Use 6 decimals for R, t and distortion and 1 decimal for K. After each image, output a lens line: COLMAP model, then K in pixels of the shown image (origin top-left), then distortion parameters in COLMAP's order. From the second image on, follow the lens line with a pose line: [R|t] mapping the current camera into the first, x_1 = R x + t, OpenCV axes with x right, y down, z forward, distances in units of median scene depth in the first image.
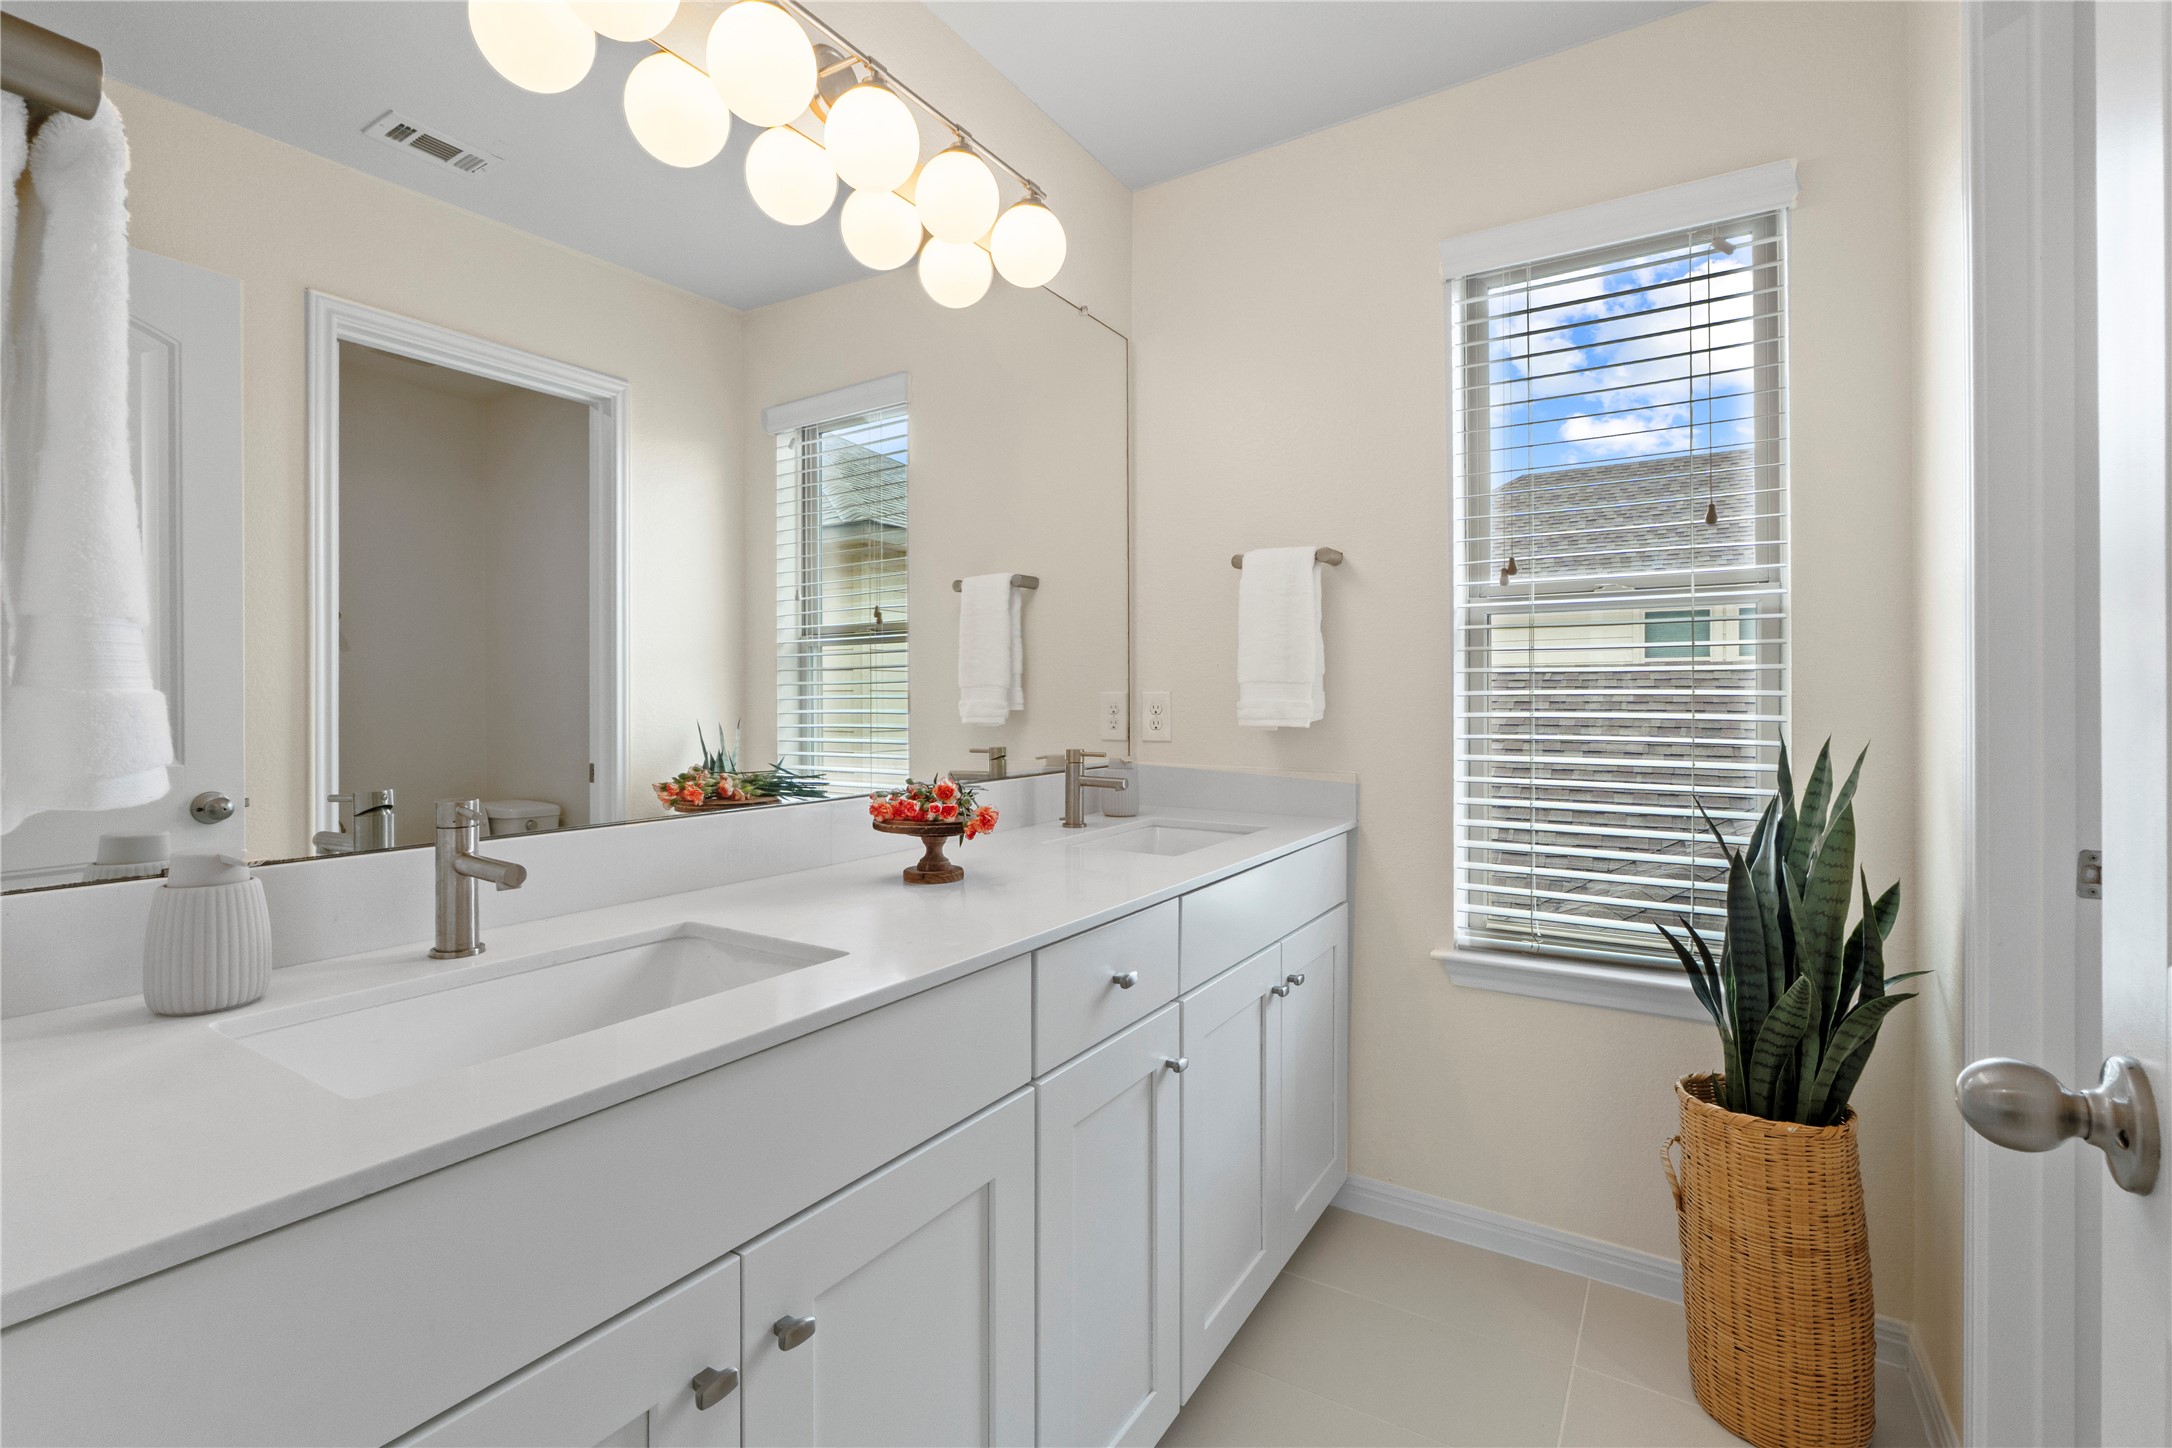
lens RADIAL K [[936.5, 0, 1087.6], [0, 936.5, 711.0], [0, 0, 1]] dist [-0.004434, -0.000208]
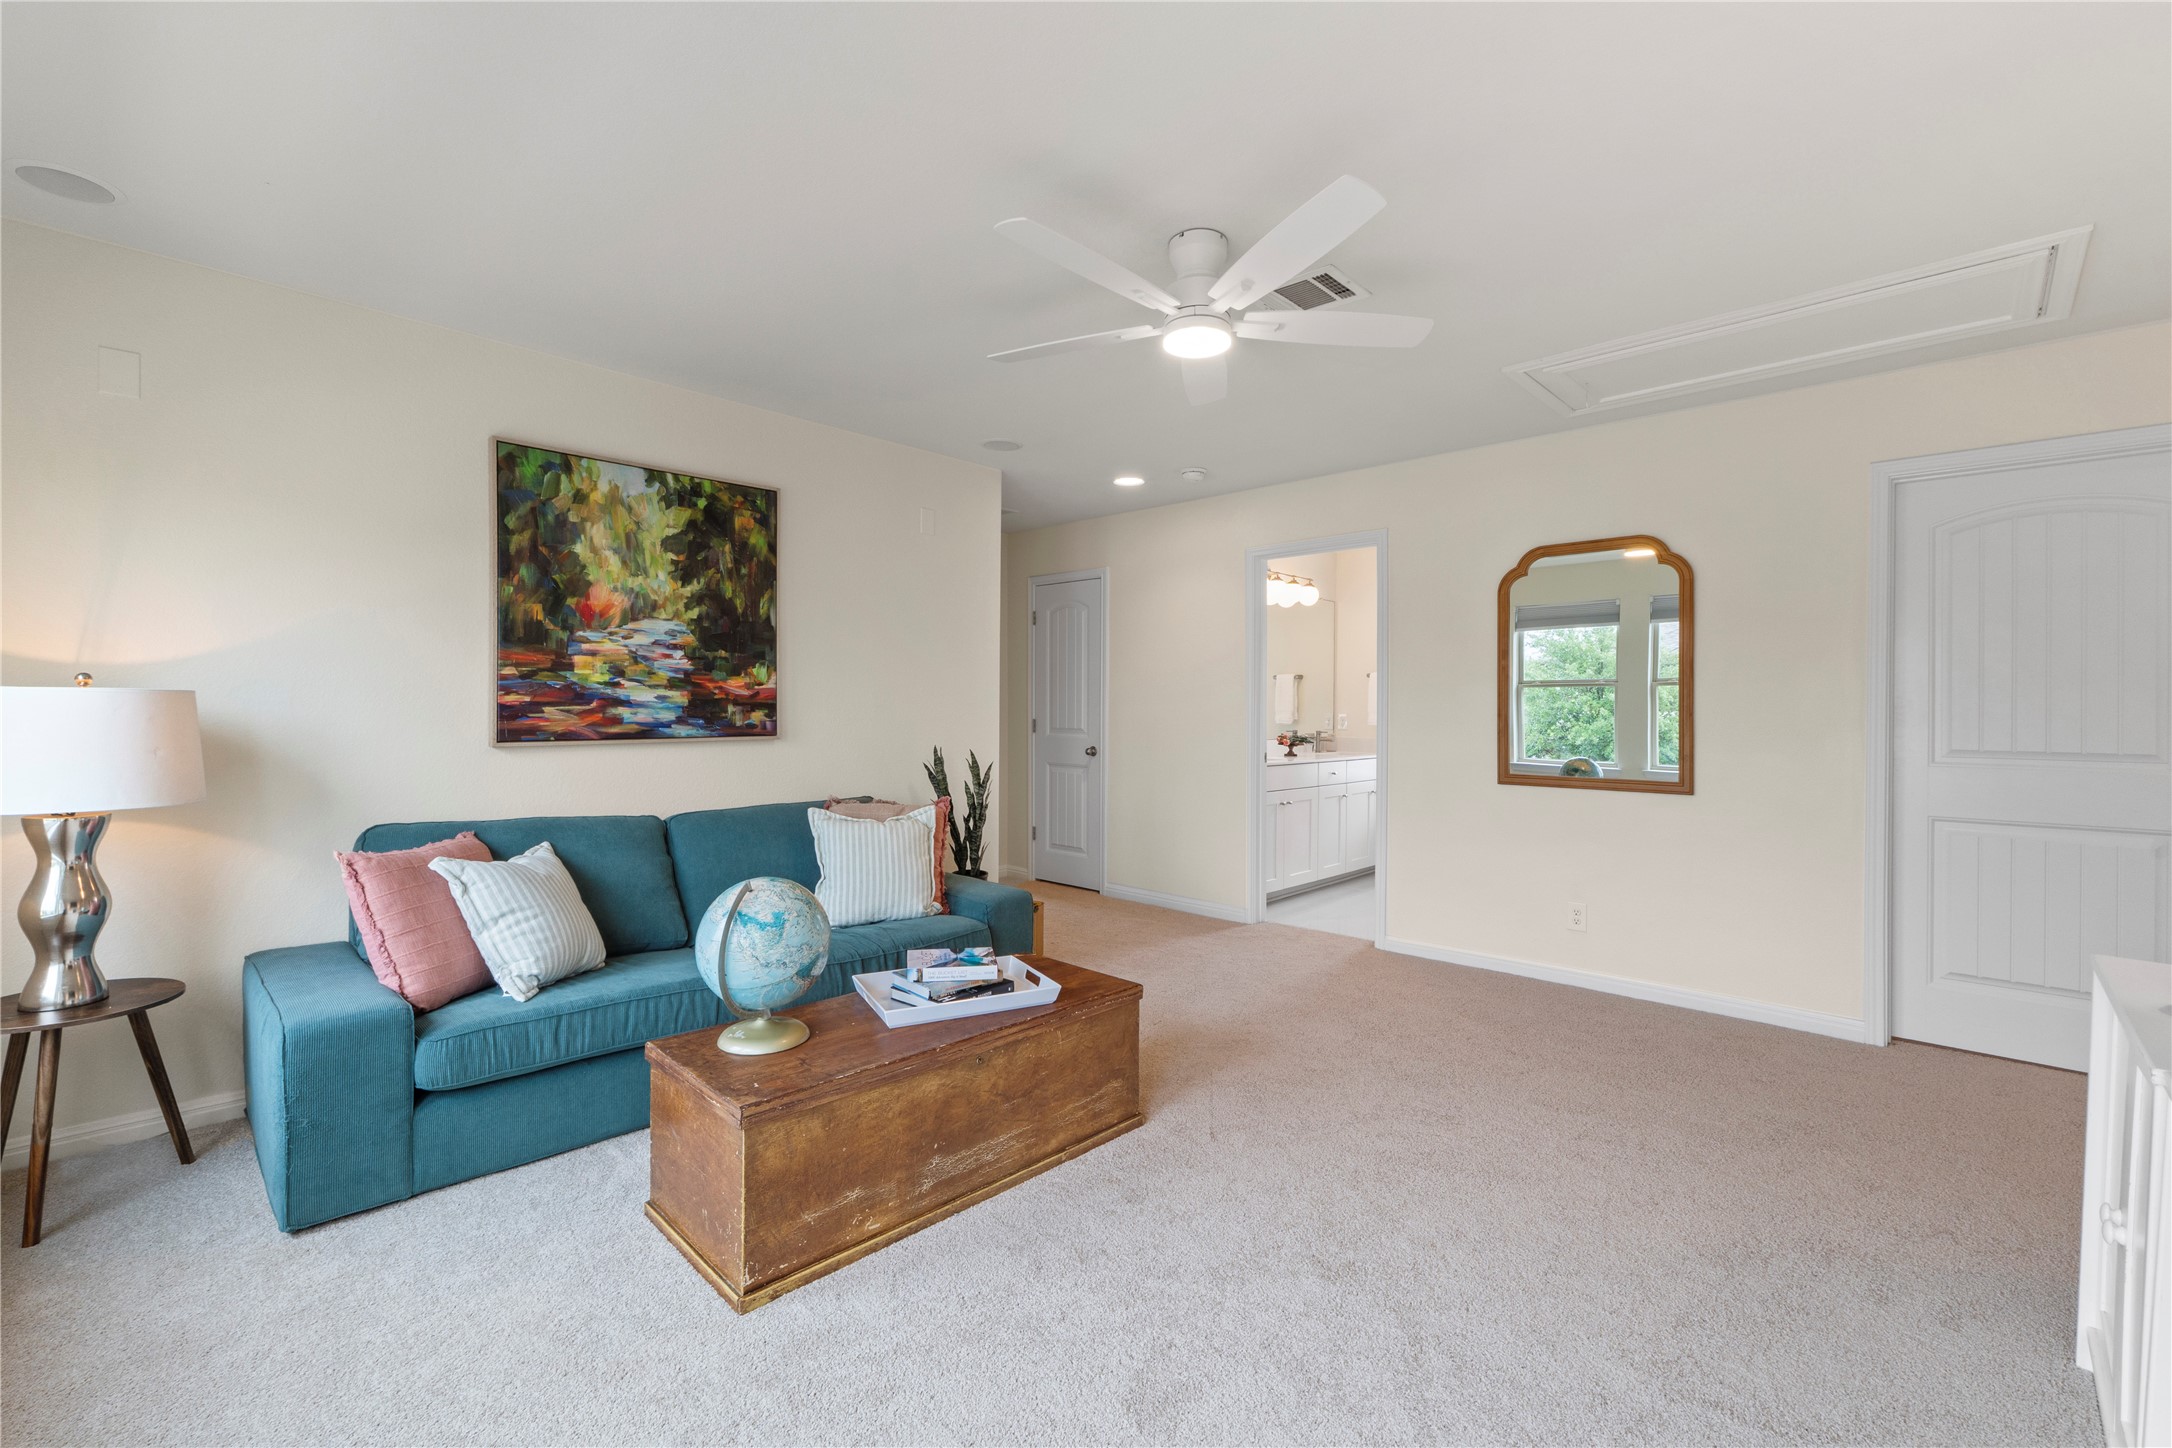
lens RADIAL K [[936.5, 0, 1085.0], [0, 936.5, 727.5], [0, 0, 1]] dist [-0.004434, -0.000208]
pose [[0.979895, 0.011250, -0.199198, -0.189383], [-0.009603, 0.999911, 0.009232, 0.007130], [0.199284, -0.007133, 0.979916, -2.899126]]
